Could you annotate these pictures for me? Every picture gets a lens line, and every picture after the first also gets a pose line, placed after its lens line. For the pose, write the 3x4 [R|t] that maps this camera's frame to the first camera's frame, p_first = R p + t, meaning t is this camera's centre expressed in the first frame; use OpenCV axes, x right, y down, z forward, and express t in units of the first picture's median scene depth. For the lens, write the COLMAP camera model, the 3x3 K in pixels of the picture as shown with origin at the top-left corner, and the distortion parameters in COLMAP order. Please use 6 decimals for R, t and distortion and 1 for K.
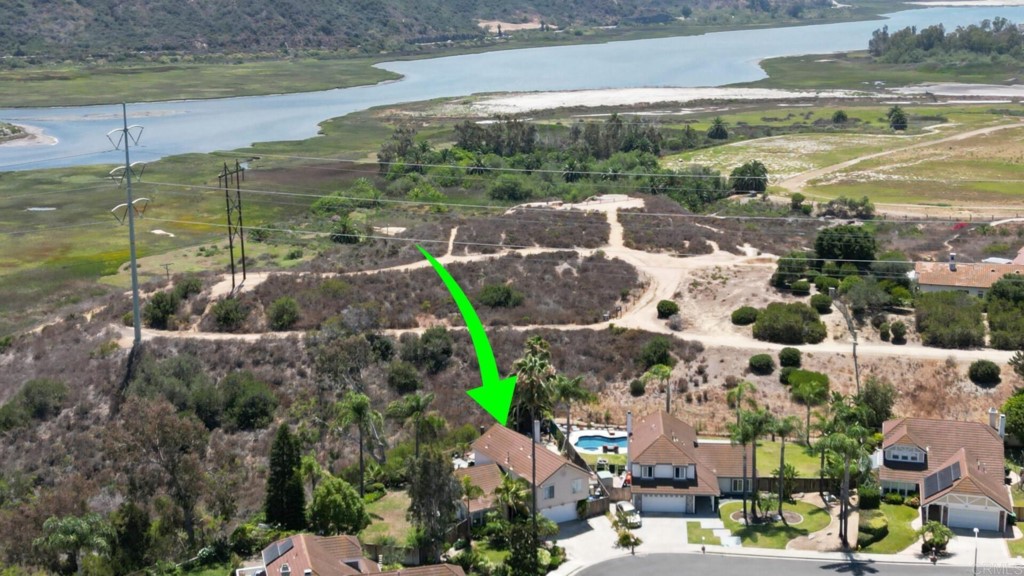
lens RADIAL K [[1427.8, 0, 512.0], [0, 1427.8, 288.0], [0, 0, 1]] dist [0.195423, -0.622563]
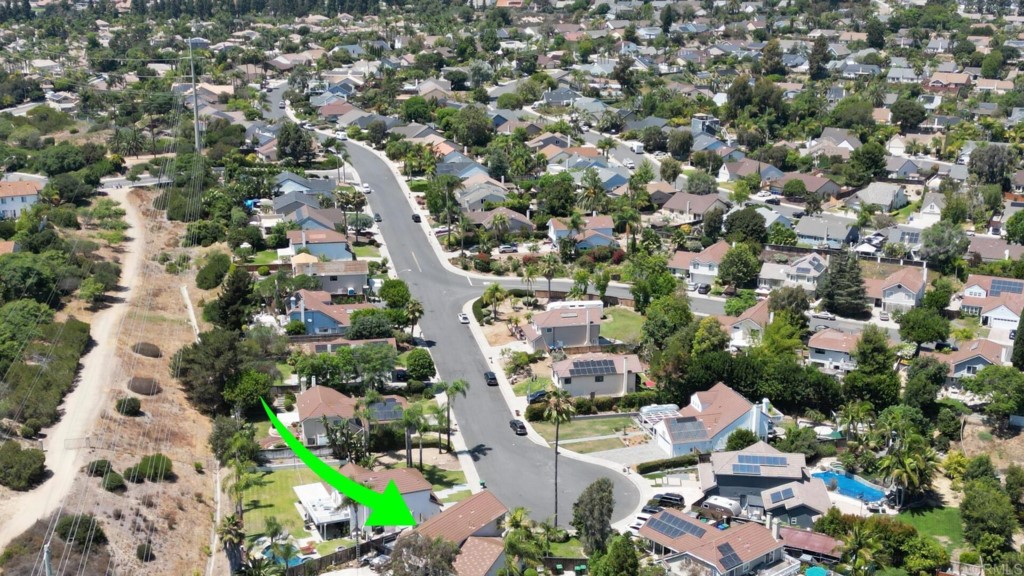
lens RADIAL K [[1230.9, 0, 512.0], [0, 1230.9, 288.0], [0, 0, 1]] dist [0.180274, -0.518533]
pose [[-0.451877, -0.227763, 0.862515, -0.630852], [0.190387, 0.919959, 0.342677, -0.298379], [-0.871527, 0.319059, -0.372345, 0.958404]]
